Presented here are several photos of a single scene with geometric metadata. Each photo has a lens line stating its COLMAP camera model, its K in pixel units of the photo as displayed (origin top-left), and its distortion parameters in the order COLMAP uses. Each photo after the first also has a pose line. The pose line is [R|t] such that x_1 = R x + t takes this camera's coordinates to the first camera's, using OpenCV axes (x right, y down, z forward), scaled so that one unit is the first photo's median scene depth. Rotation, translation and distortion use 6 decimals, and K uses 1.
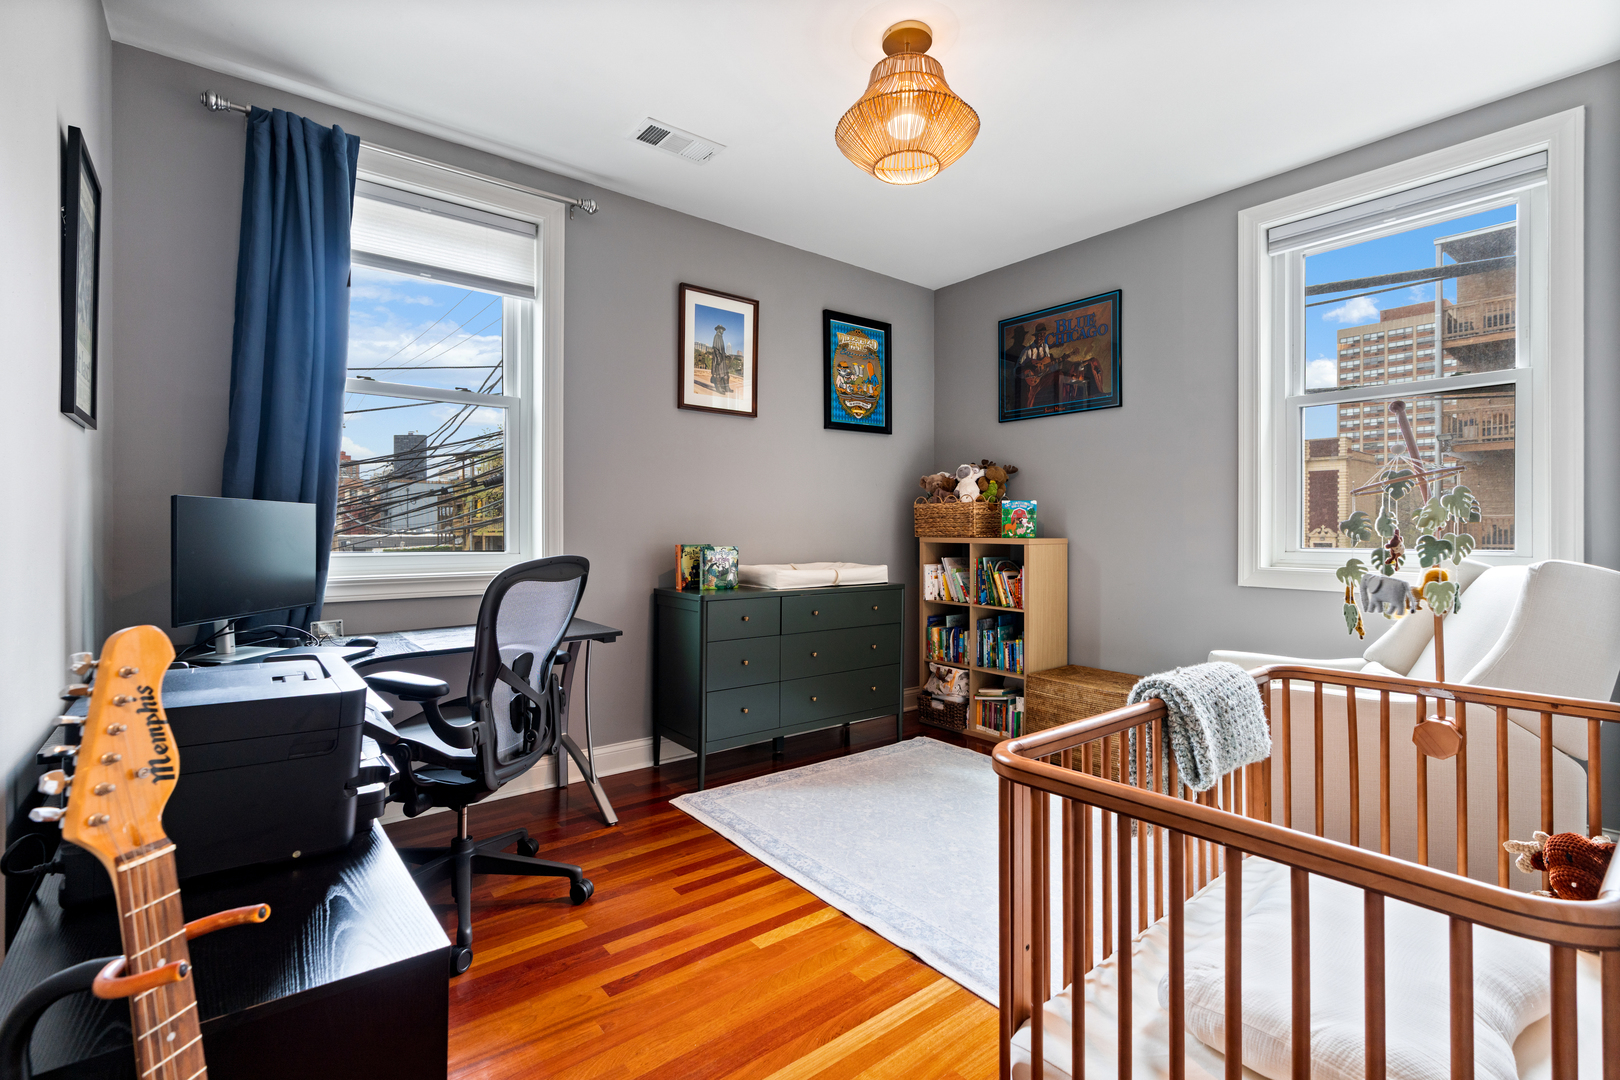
lens RADIAL K [[733.2, 0, 805.5], [0, 733.2, 531.4], [0, 0, 1]] dist [-0.006637, 0.002905]
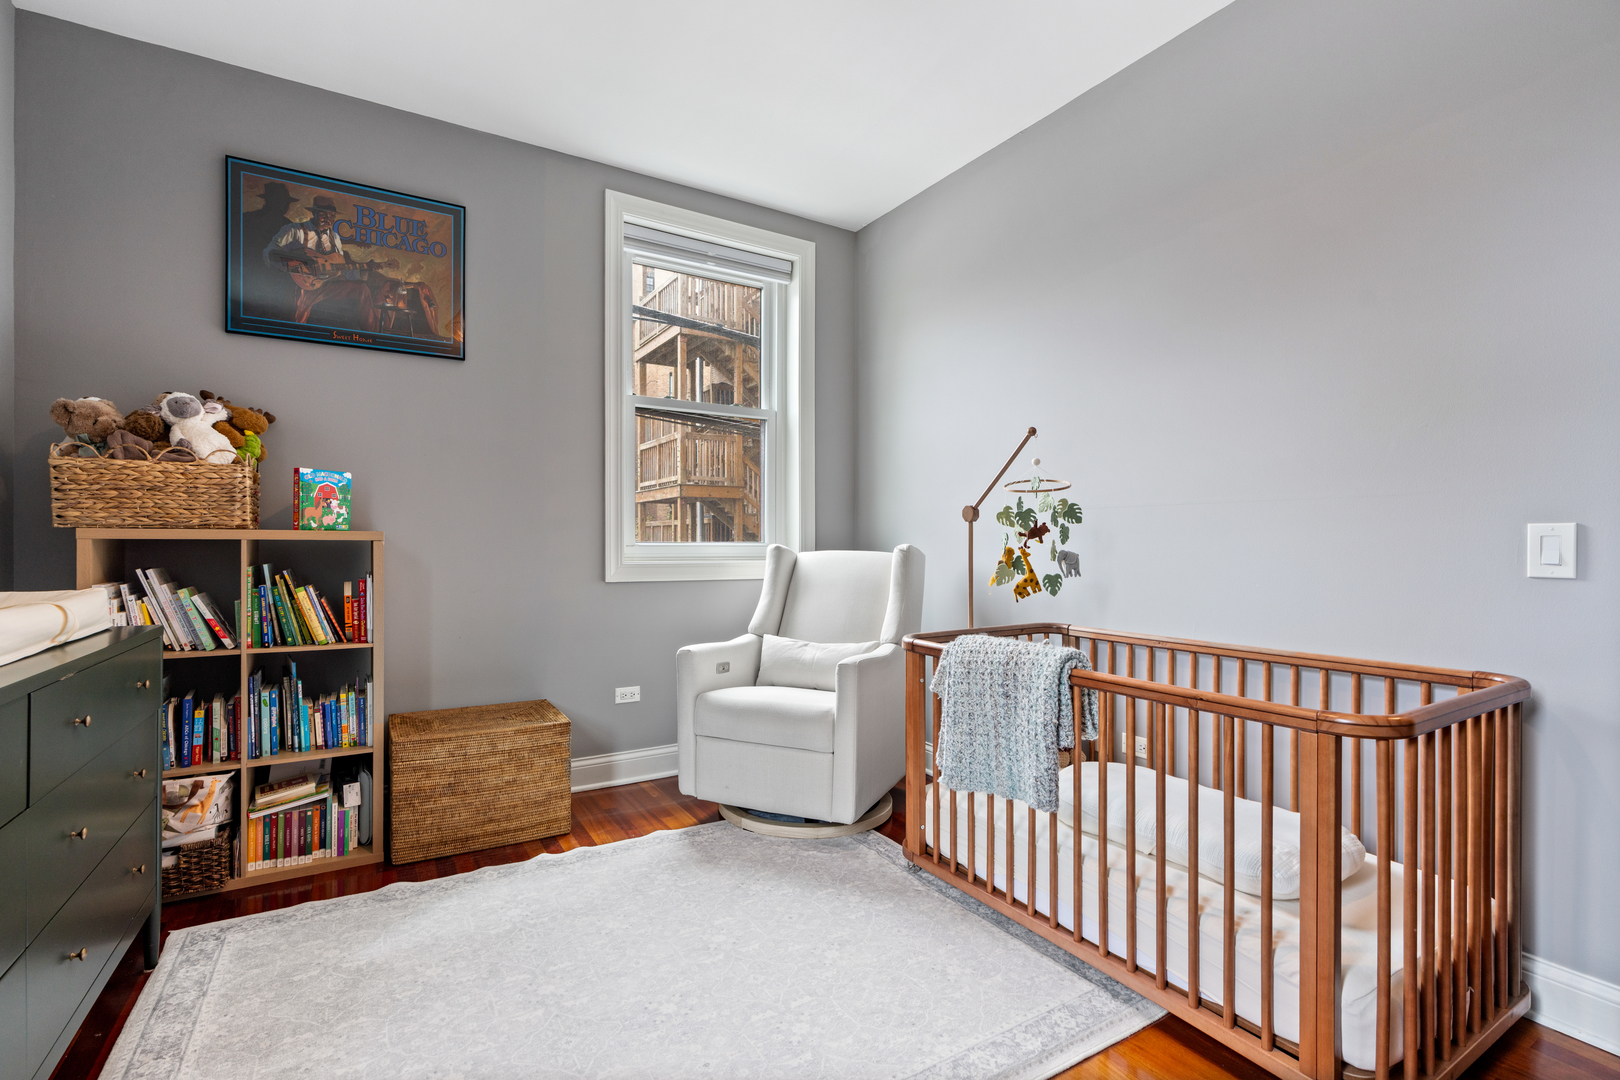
lens RADIAL K [[733.2, 0, 807.2], [0, 733.2, 543.1], [0, 0, 1]] dist [-0.006637, 0.002905]
pose [[0.136268, -0.003172, 0.990667, -0.265665], [-0.001477, 0.999993, 0.003405, 0.016809], [-0.990671, -0.001927, 0.136262, 0.512523]]
